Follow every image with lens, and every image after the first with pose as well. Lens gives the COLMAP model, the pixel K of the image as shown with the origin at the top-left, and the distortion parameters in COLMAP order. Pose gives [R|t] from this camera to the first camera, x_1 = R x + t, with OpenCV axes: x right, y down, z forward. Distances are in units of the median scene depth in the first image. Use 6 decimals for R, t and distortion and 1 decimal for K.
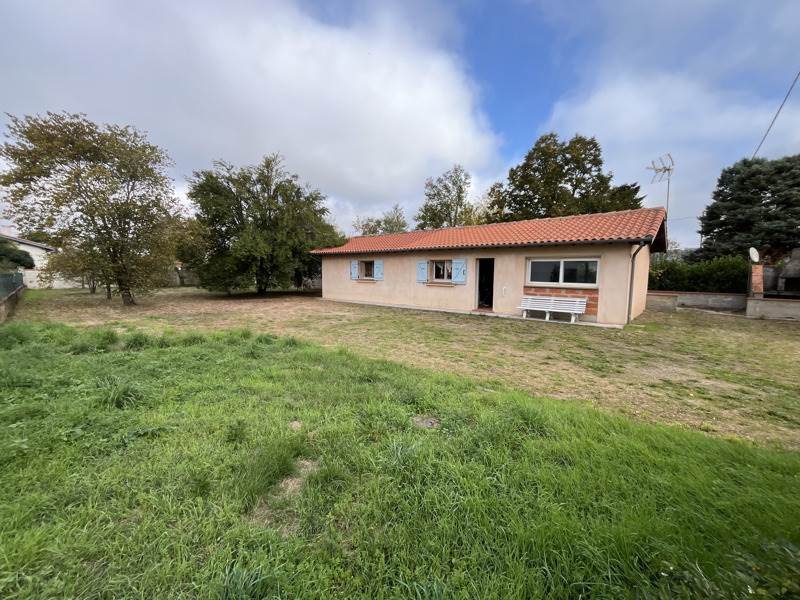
lens RADIAL K [[321.2, 0, 395.2], [0, 321.2, 300.3], [0, 0, 1]] dist [0.002289, -0.000234]
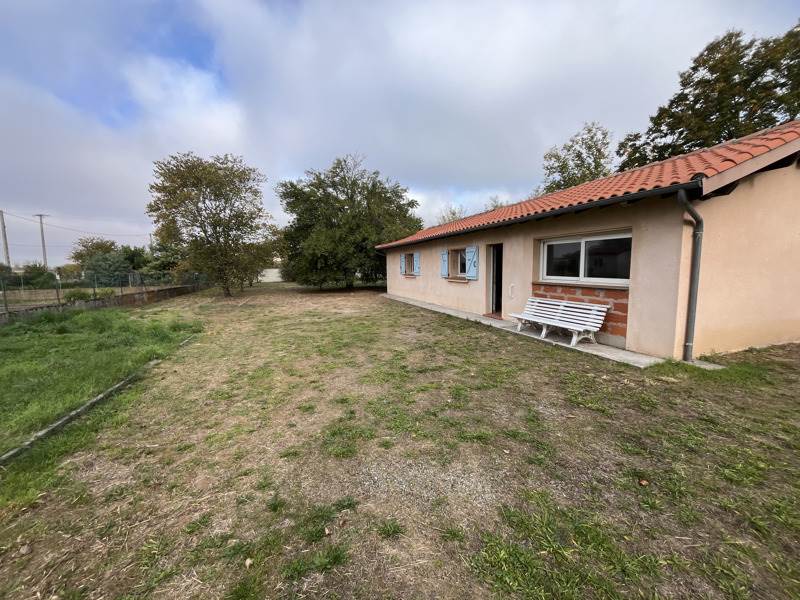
lens RADIAL K [[321.2, 0, 399.8], [0, 321.2, 299.4], [0, 0, 1]] dist [0.002289, -0.000234]
pose [[0.868734, 0.029458, -0.494402, 0.486213], [-0.022831, 0.999550, 0.019439, -0.016607], [0.494752, -0.005599, 0.869016, 0.286384]]
